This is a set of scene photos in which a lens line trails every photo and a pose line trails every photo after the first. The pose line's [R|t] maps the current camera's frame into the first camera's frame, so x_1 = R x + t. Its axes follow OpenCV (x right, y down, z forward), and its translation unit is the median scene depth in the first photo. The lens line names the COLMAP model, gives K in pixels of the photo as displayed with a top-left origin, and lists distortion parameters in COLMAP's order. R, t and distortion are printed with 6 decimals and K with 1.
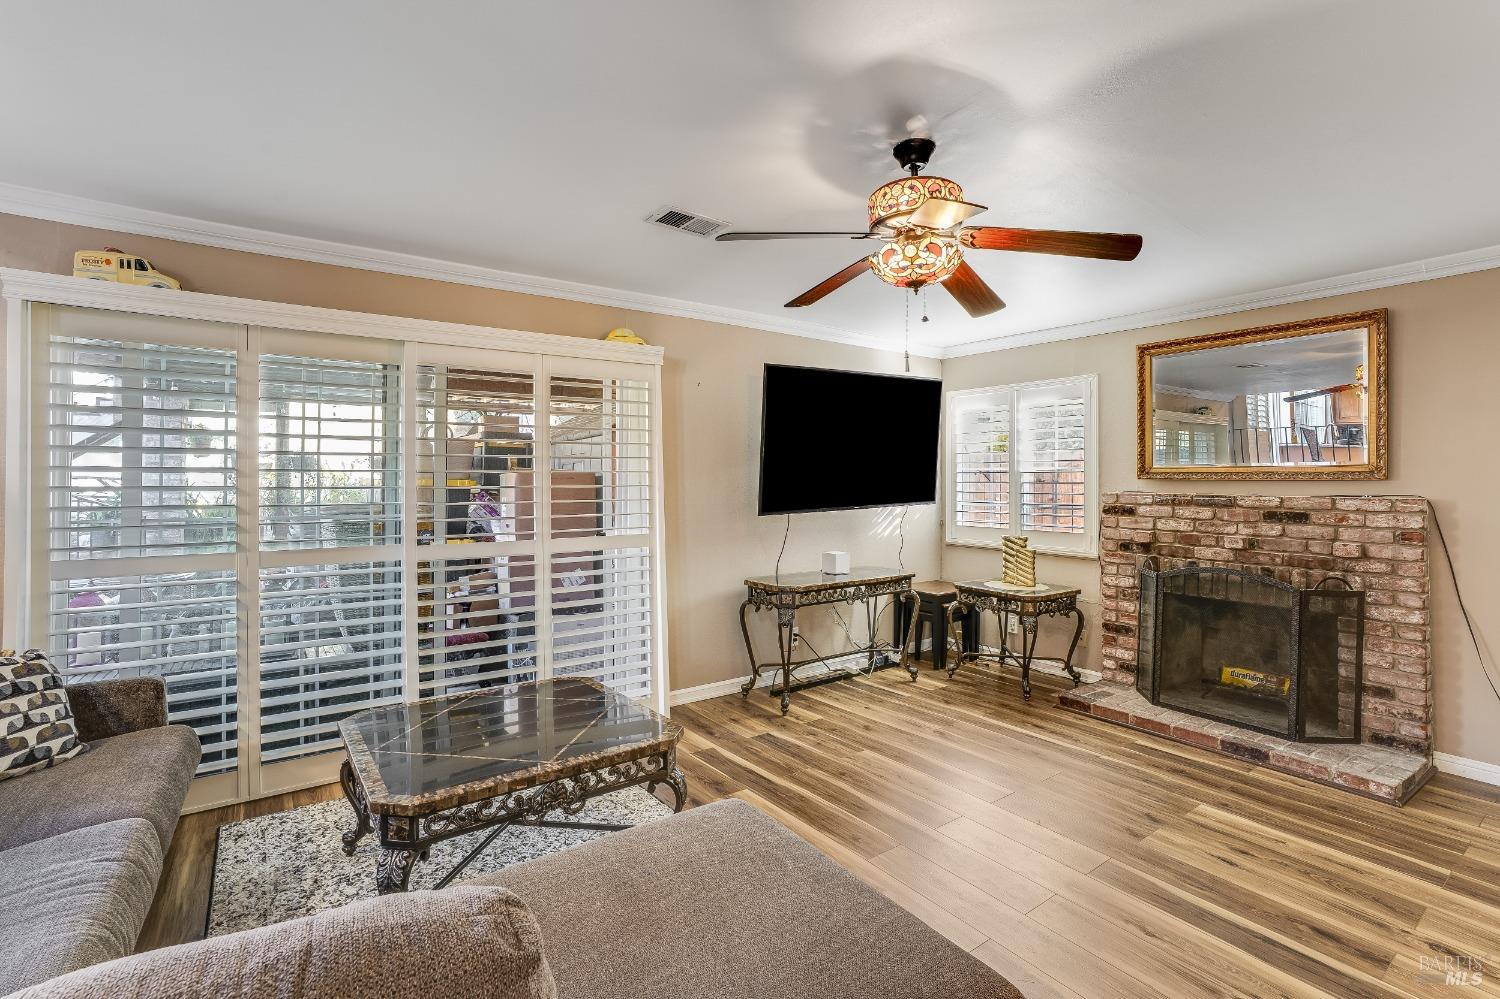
lens RADIAL K [[695.2, 0, 756.2], [0, 695.2, 465.5], [0, 0, 1]] dist [-0.048048, 0.015224]
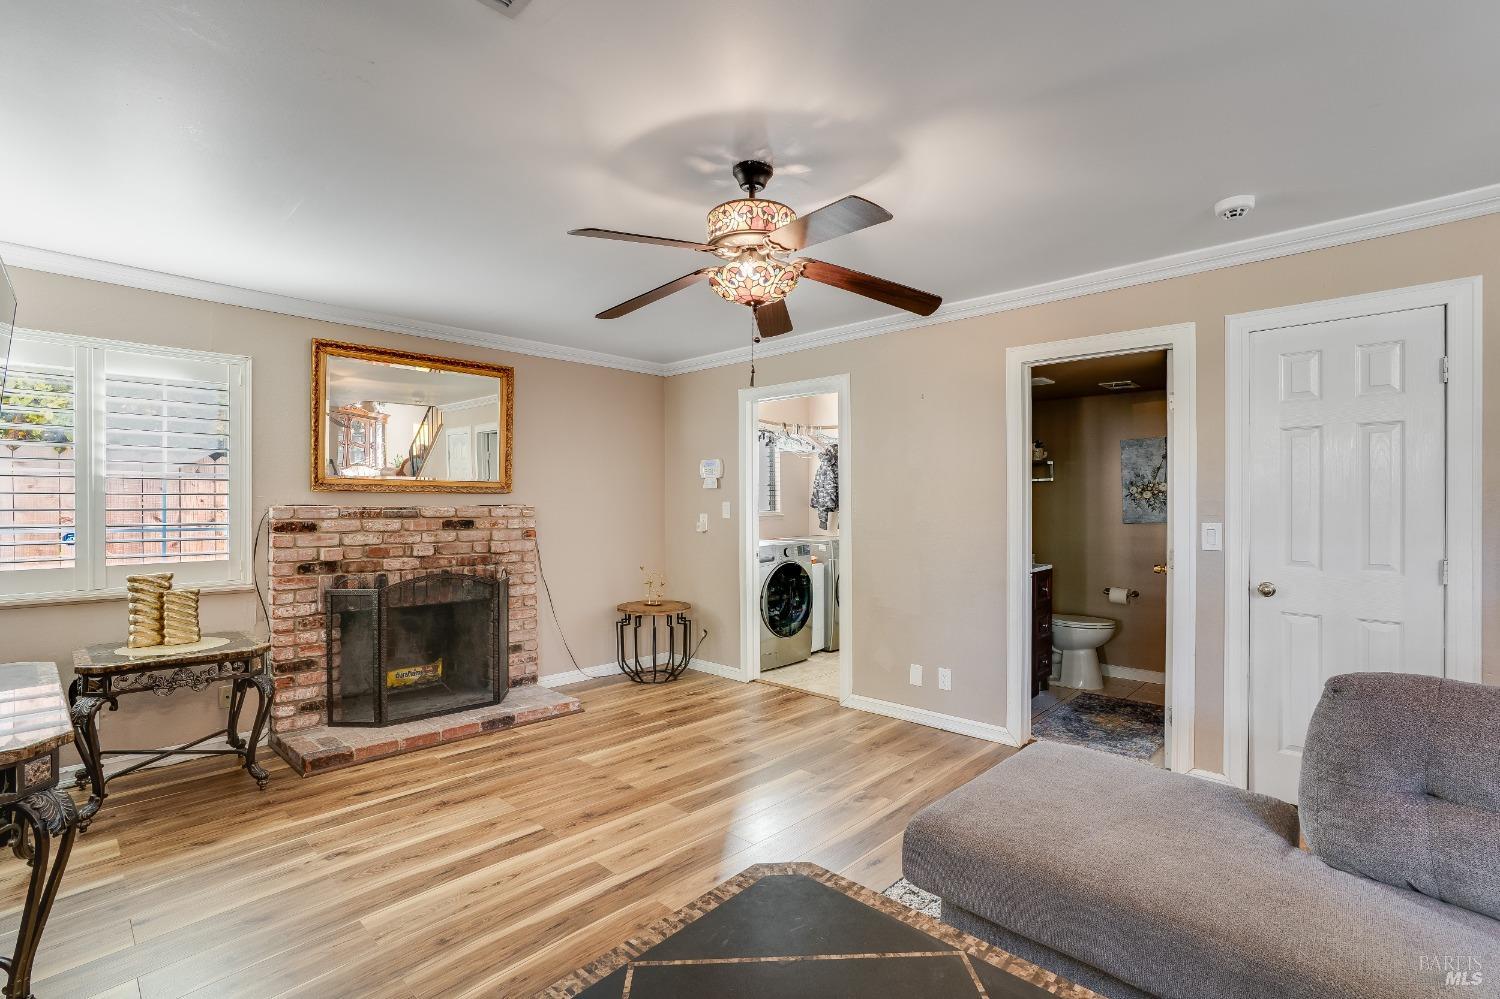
lens RADIAL K [[687.1, 0, 748.2], [0, 687.1, 496.4], [0, 0, 1]] dist [-0.045337, 0.017641]
pose [[-0.188364, 0.000600, 0.982099, -0.448398], [-0.027586, 0.999602, -0.005901, 0.019145], [-0.981712, -0.028204, -0.188272, 0.689797]]
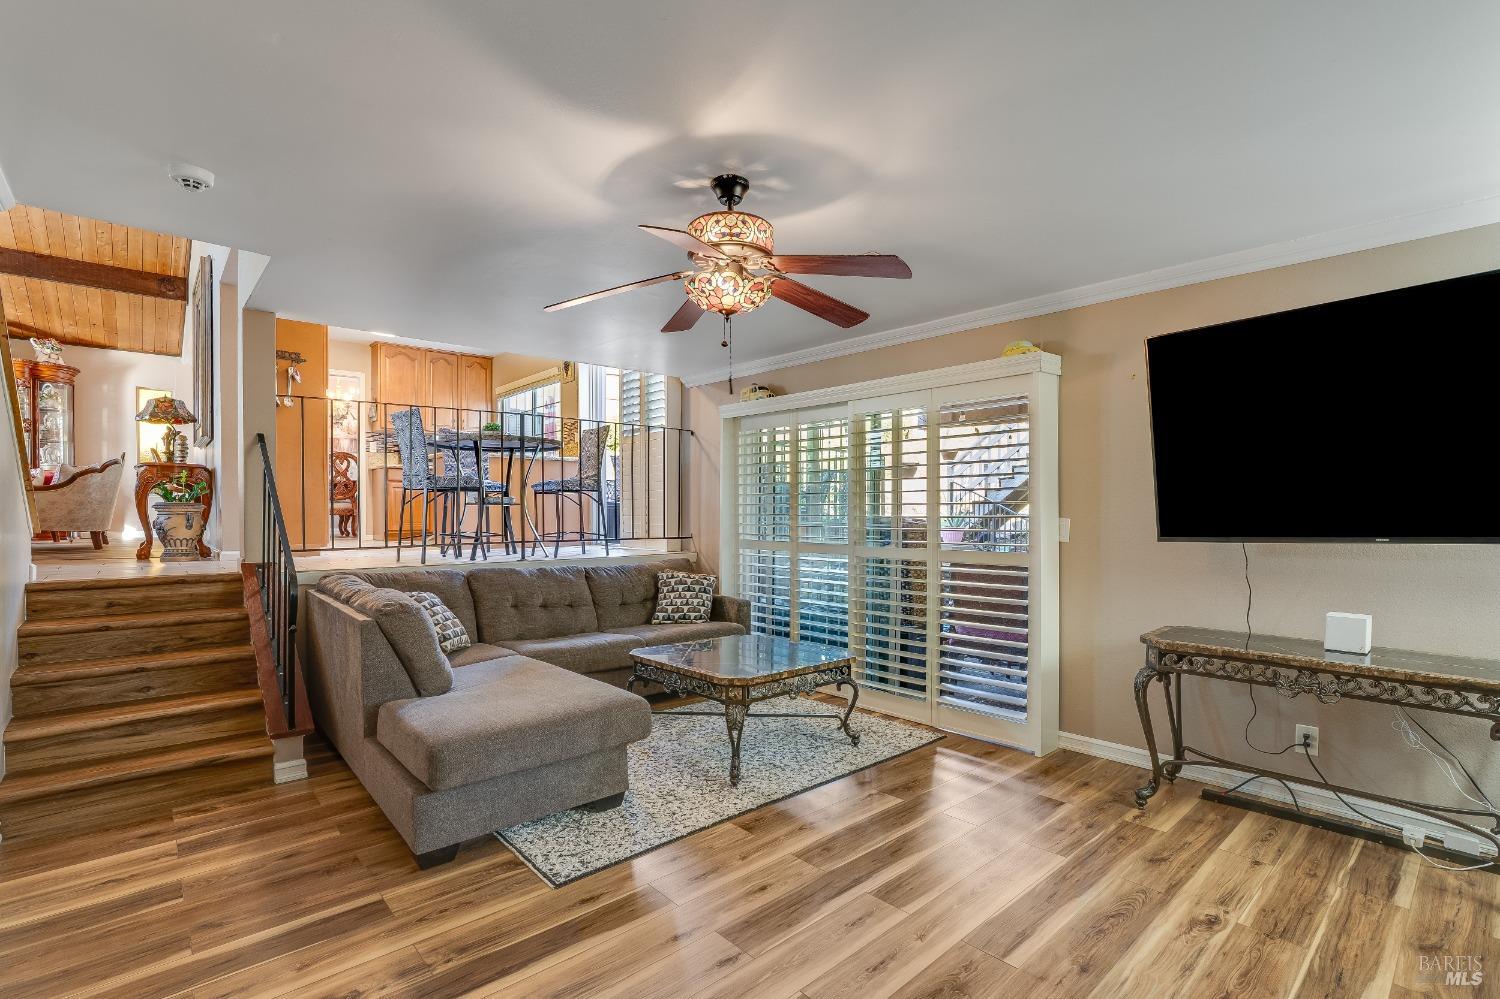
lens RADIAL K [[687.1, 0, 722.1], [0, 687.1, 513.8], [0, 0, 1]] dist [-0.045337, 0.017641]
pose [[0.094655, 0.012169, -0.995436, 0.749887], [0.025651, 0.999563, 0.014658, 0.020791], [0.995180, -0.026922, 0.094302, 0.509319]]
